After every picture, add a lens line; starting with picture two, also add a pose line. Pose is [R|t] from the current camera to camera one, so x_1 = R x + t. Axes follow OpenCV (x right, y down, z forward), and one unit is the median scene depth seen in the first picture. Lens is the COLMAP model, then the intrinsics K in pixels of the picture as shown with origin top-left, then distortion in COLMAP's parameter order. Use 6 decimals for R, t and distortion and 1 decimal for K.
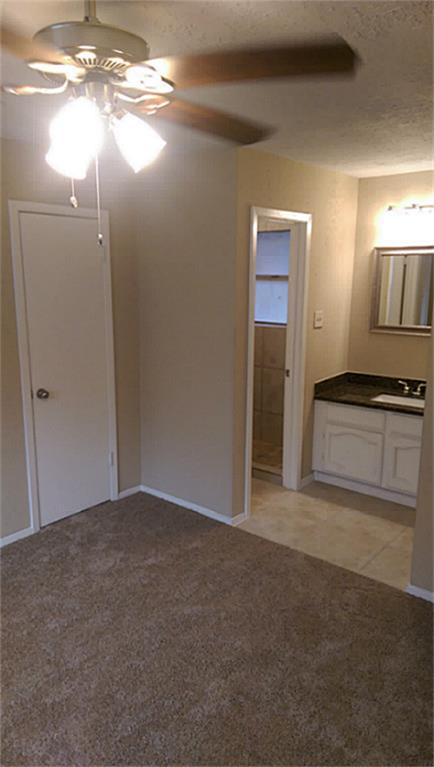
lens RADIAL K [[544.4, 0, 204.4], [0, 544.4, 384.7], [0, 0, 1]] dist [0.099340, -0.129314]
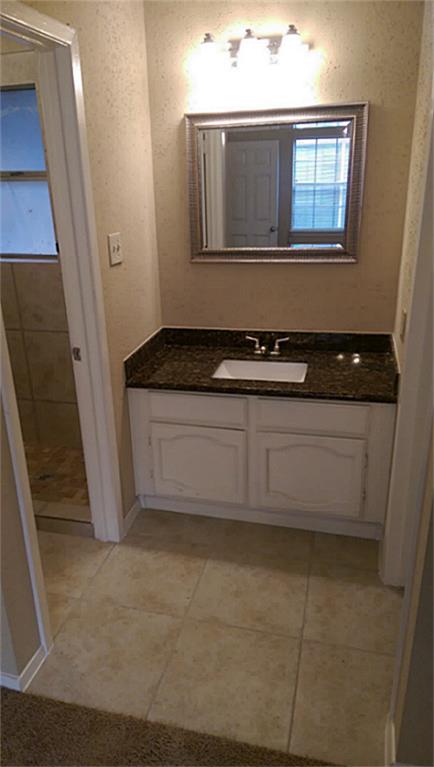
lens RADIAL K [[544.4, 0, 204.4], [0, 544.4, 384.7], [0, 0, 1]] dist [0.099340, -0.129314]
pose [[0.899510, -0.179066, 0.398519, 0.042151], [0.115713, 0.977219, 0.177912, -0.071553], [-0.421298, -0.113920, 0.899739, 0.434647]]
